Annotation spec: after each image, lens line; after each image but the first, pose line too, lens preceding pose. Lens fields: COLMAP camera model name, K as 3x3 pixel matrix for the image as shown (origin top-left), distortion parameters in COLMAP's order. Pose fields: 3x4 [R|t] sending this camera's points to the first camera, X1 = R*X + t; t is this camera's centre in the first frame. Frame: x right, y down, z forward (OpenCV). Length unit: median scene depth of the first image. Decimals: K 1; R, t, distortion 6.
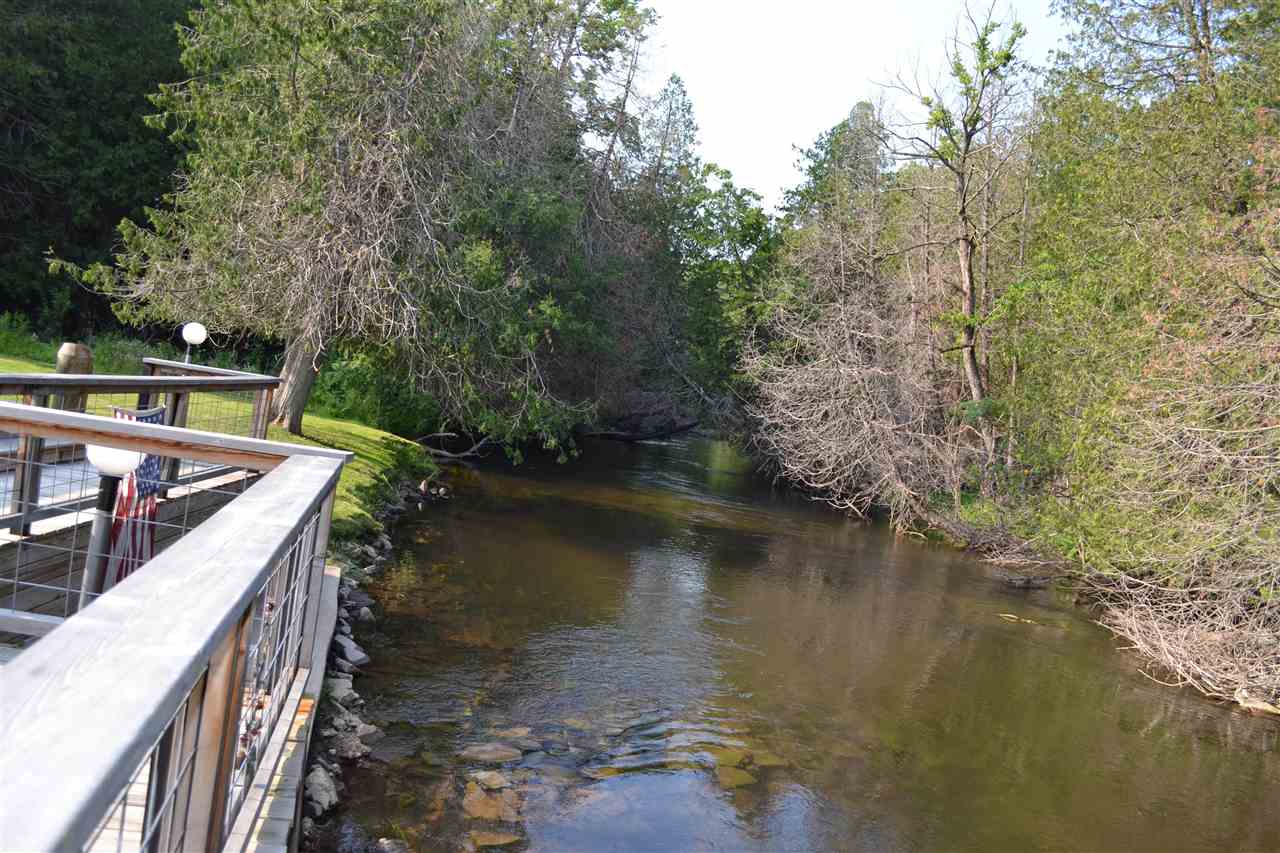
lens RADIAL K [[1022.5, 0, 638.4], [0, 1022.5, 435.9], [0, 0, 1]] dist [-0.082408, 0.011844]
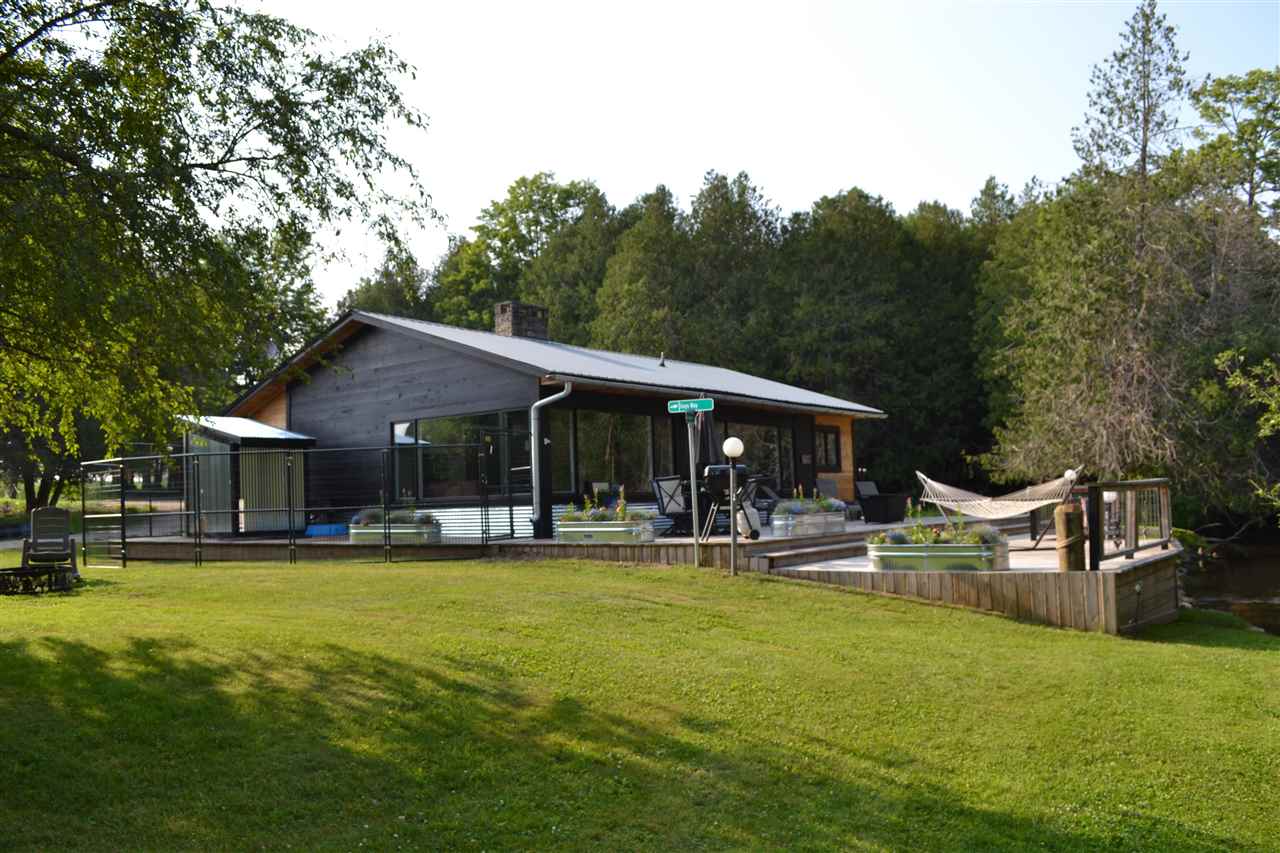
lens RADIAL K [[1018.2, 0, 639.8], [0, 1018.2, 446.7], [0, 0, 1]] dist [-0.085851, 0.013993]
pose [[0.745146, -0.211451, -0.632492, 0.107448], [0.119116, 0.975352, -0.185742, 0.055551], [0.656178, 0.063065, 0.751966, -0.534756]]
